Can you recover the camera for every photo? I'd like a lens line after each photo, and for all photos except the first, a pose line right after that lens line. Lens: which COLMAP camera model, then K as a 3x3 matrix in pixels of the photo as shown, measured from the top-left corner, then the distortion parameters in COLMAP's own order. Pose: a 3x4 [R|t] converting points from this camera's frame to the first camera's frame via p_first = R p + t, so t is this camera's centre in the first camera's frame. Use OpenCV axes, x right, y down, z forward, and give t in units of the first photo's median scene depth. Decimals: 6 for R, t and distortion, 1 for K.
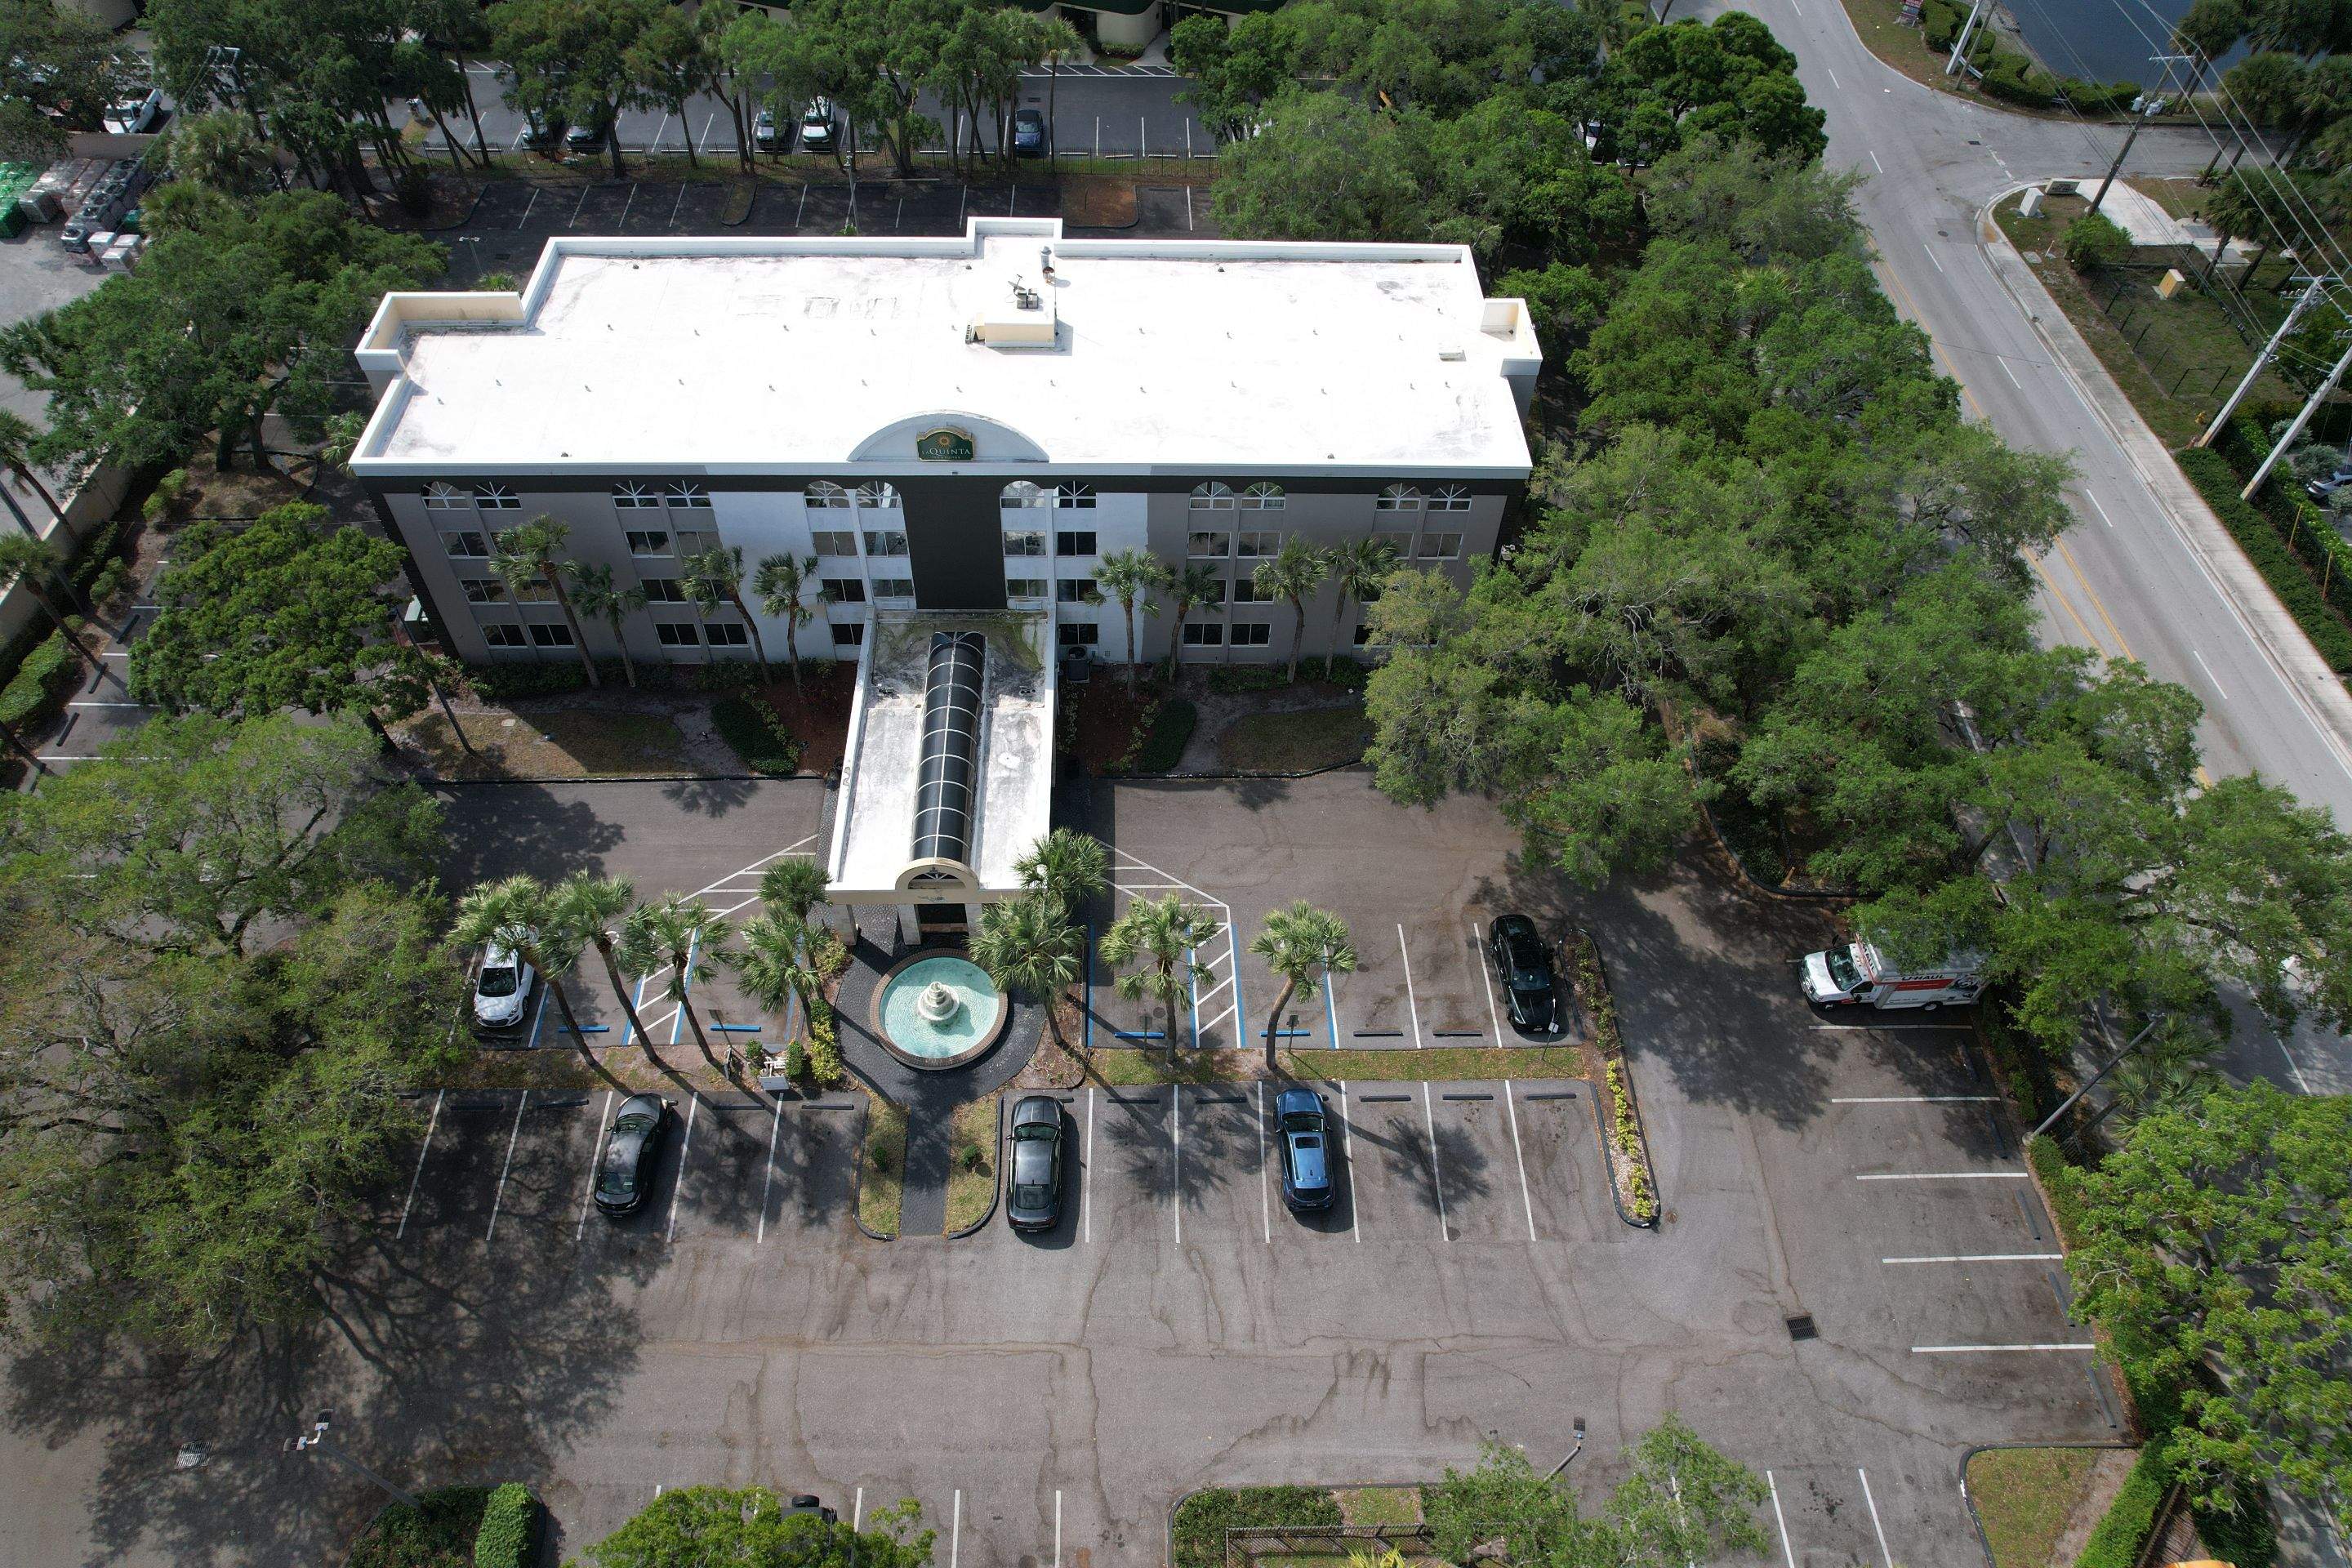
lens RADIAL K [[1508.9, 0, 1183.3], [0, 1508.9, 773.5], [0, 0, 1]] dist [-0.060846, 0.048051]
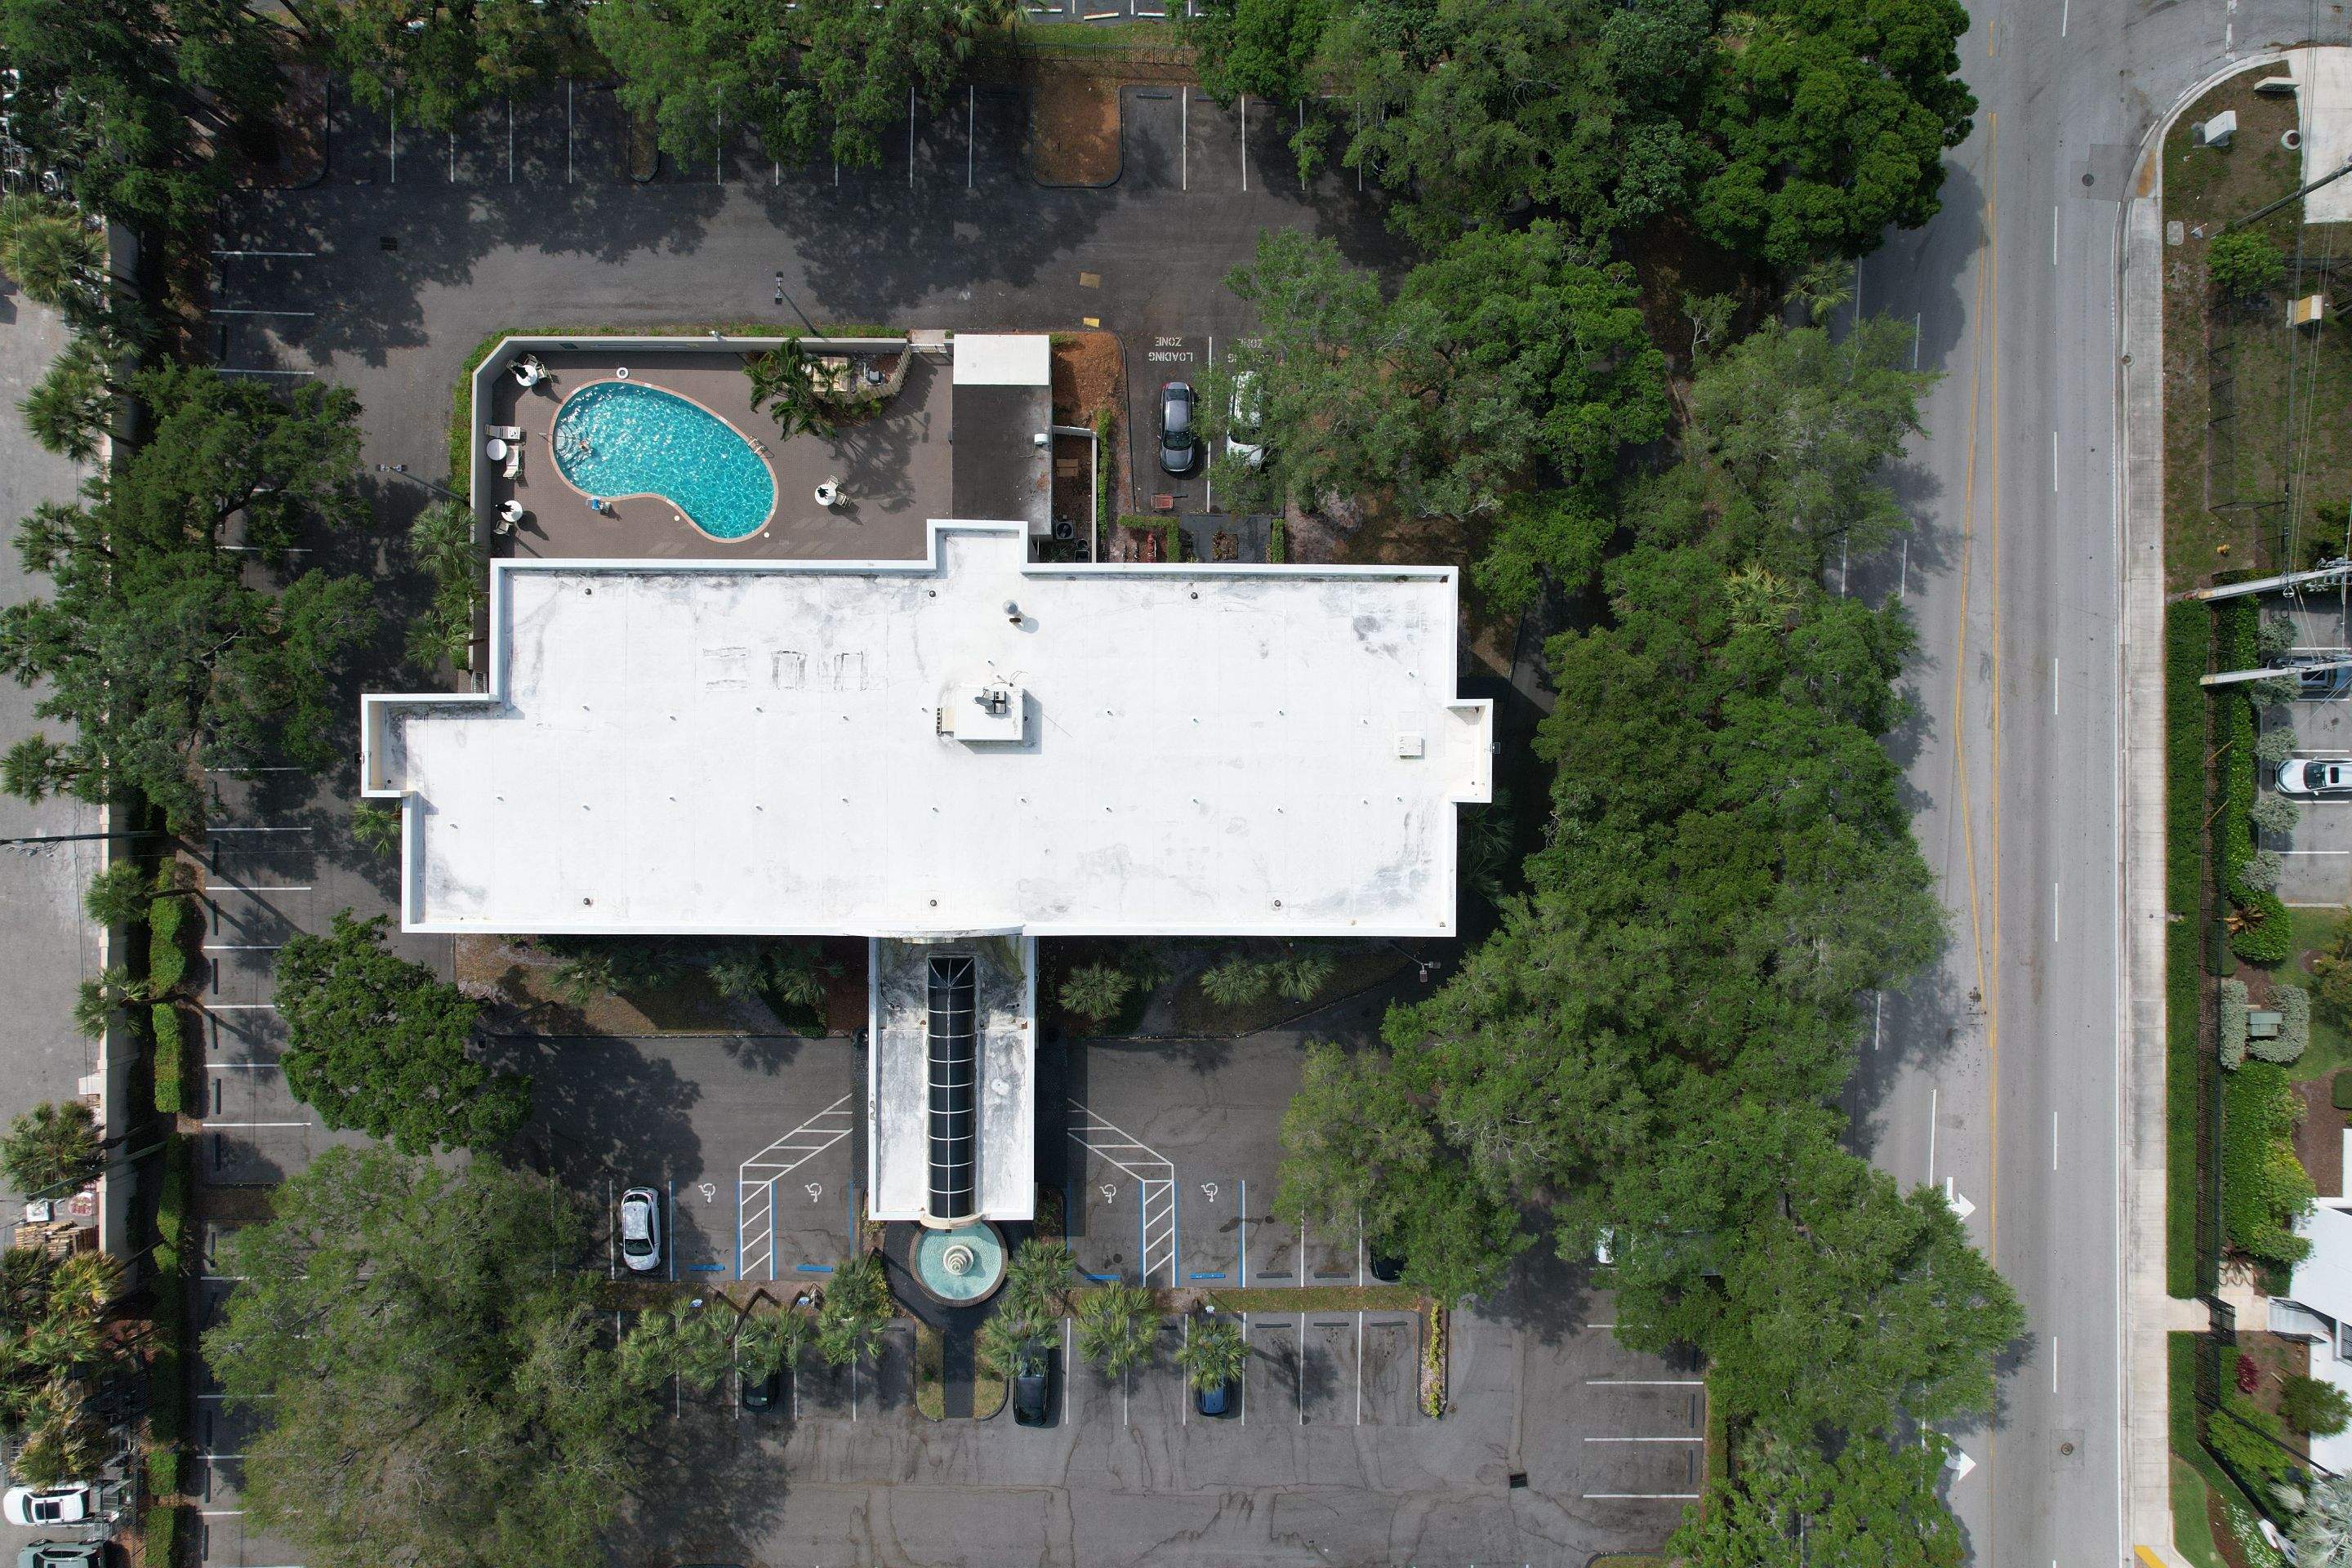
lens RADIAL K [[1508.9, 0, 1184.7], [0, 1508.9, 776.7], [0, 0, 1]] dist [-0.060846, 0.048051]
pose [[0.999299, 0.037425, 0.000169, 0.029440], [-0.028752, 0.764796, 0.643631, -1.096470], [0.023958, -0.643185, 0.765336, 0.234934]]
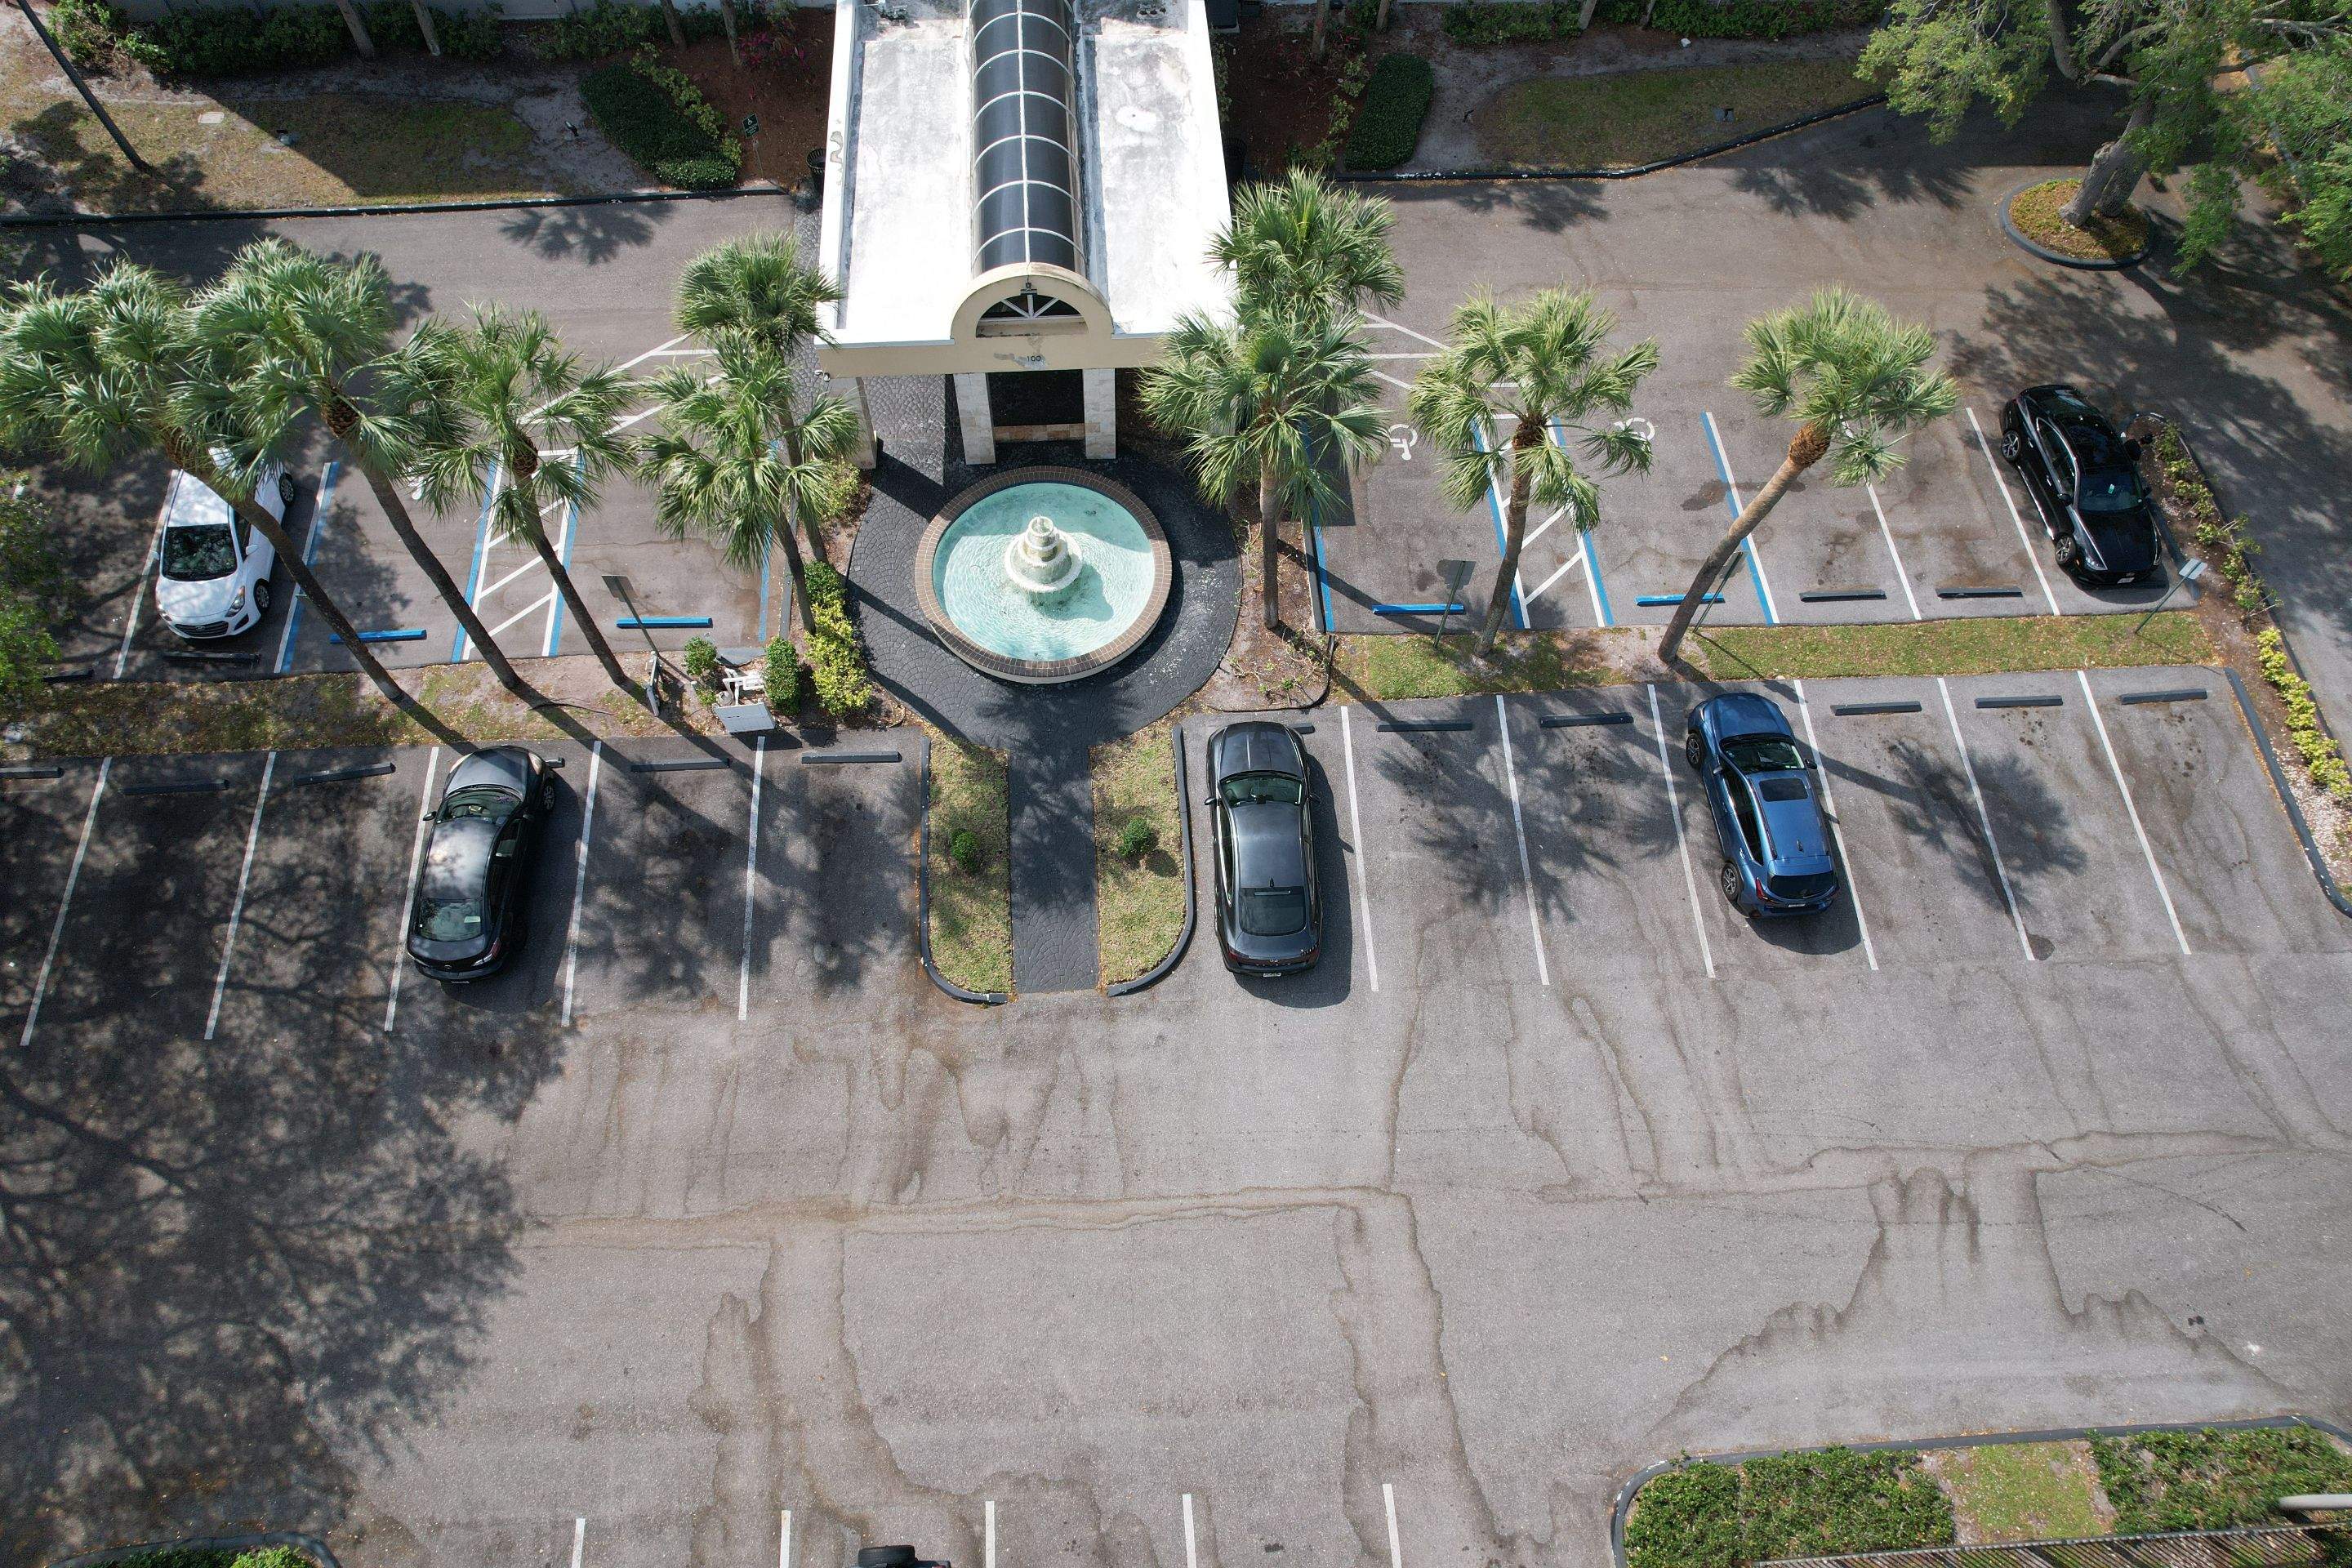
lens RADIAL K [[1508.9, 0, 1193.0], [0, 1508.9, 780.3], [0, 0, 1]] dist [-0.060846, 0.048051]
pose [[0.999096, -0.035049, 0.024063, -0.126549], [0.029142, 0.976696, 0.212640, 0.117772], [-0.030955, -0.211746, 0.976834, 0.466960]]
